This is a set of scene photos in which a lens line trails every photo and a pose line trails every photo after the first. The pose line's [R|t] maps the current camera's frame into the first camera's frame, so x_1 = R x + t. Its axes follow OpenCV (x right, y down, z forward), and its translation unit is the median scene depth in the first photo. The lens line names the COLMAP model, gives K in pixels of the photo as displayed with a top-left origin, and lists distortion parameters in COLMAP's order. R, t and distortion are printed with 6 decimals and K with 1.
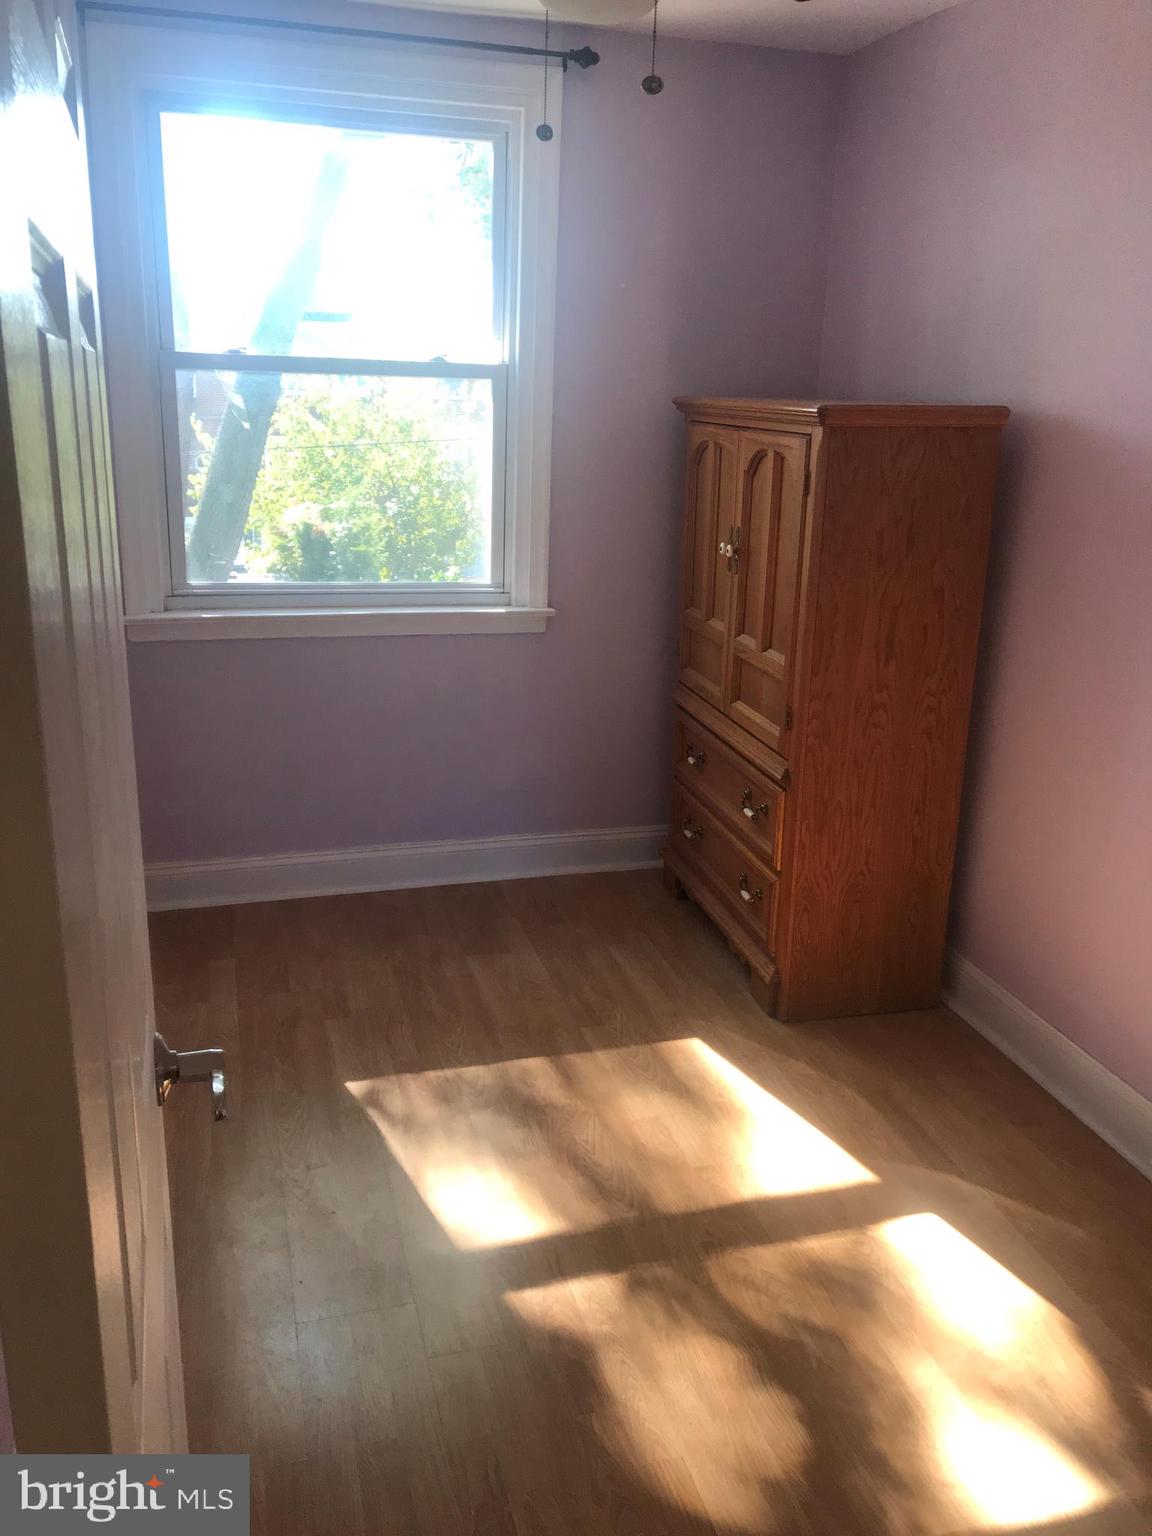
lens RADIAL K [[1292.8, 0, 577.8], [0, 1292.8, 790.6], [0, 0, 1]] dist [0.189159, -0.278590]
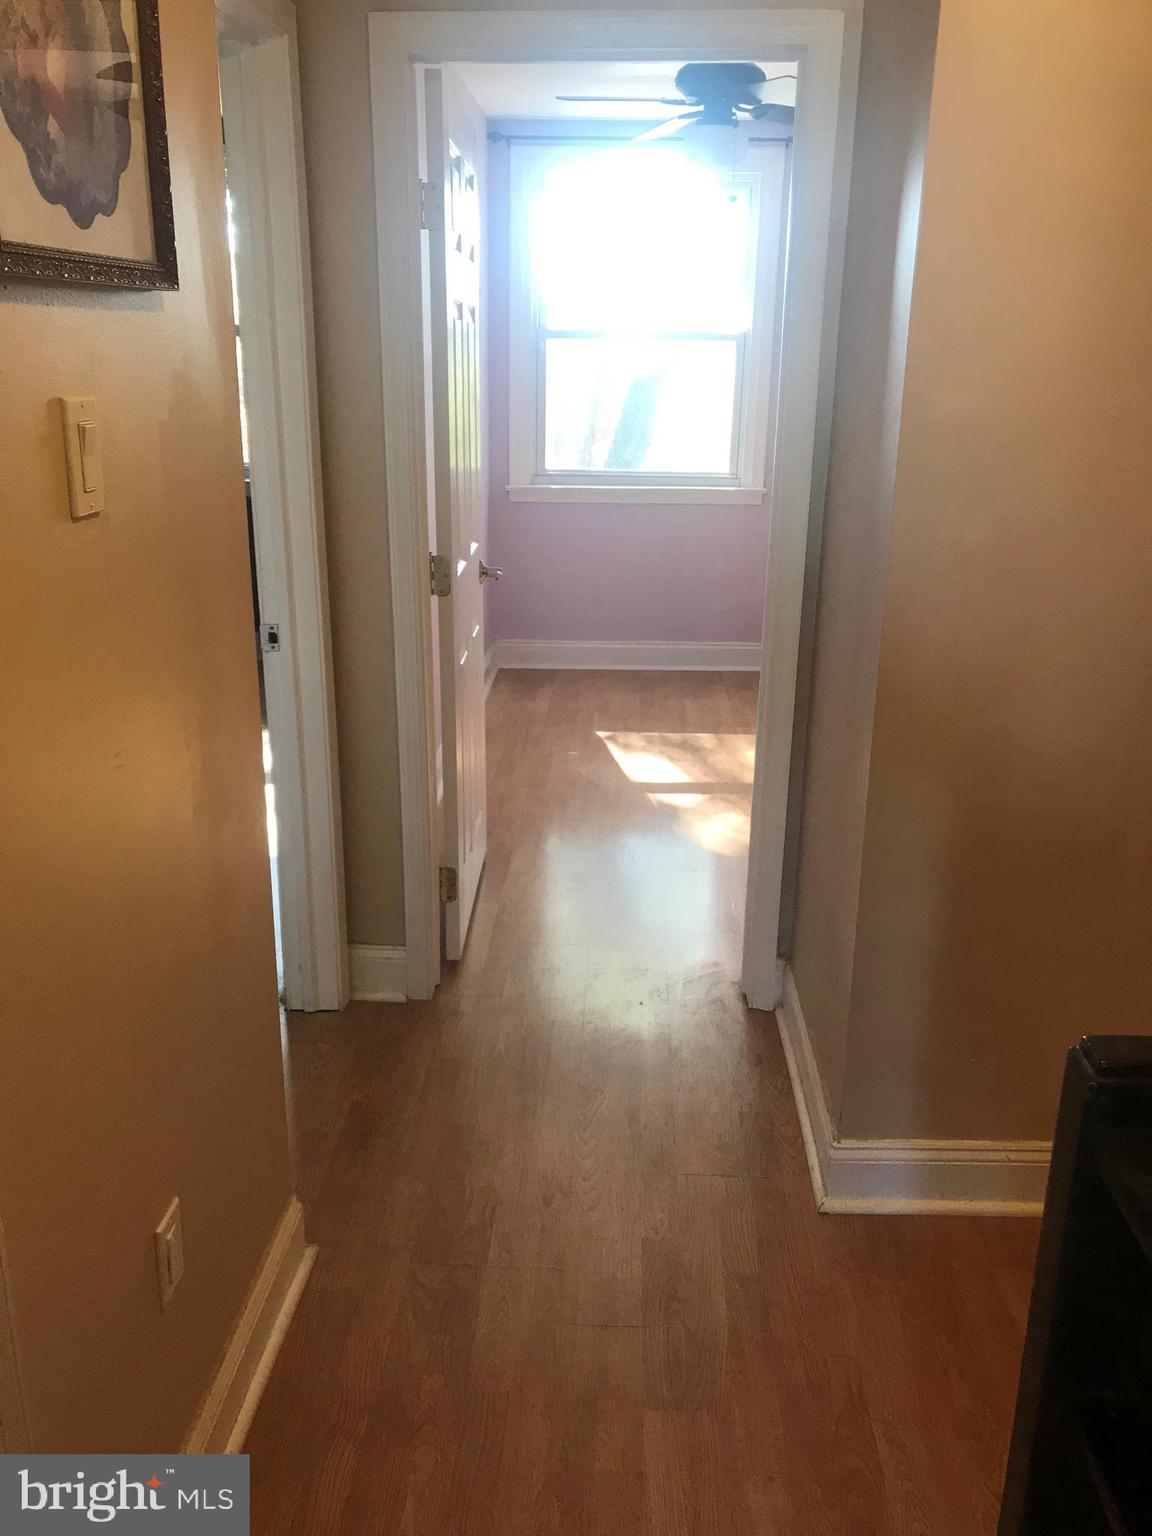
lens RADIAL K [[1292.8, 0, 577.8], [0, 1292.8, 790.6], [0, 0, 1]] dist [0.189159, -0.278590]
pose [[0.954387, 0.084219, -0.286447, 0.280369], [-0.079799, 0.996443, 0.027091, 0.223580], [0.287710, -0.002997, 0.957713, -0.646084]]
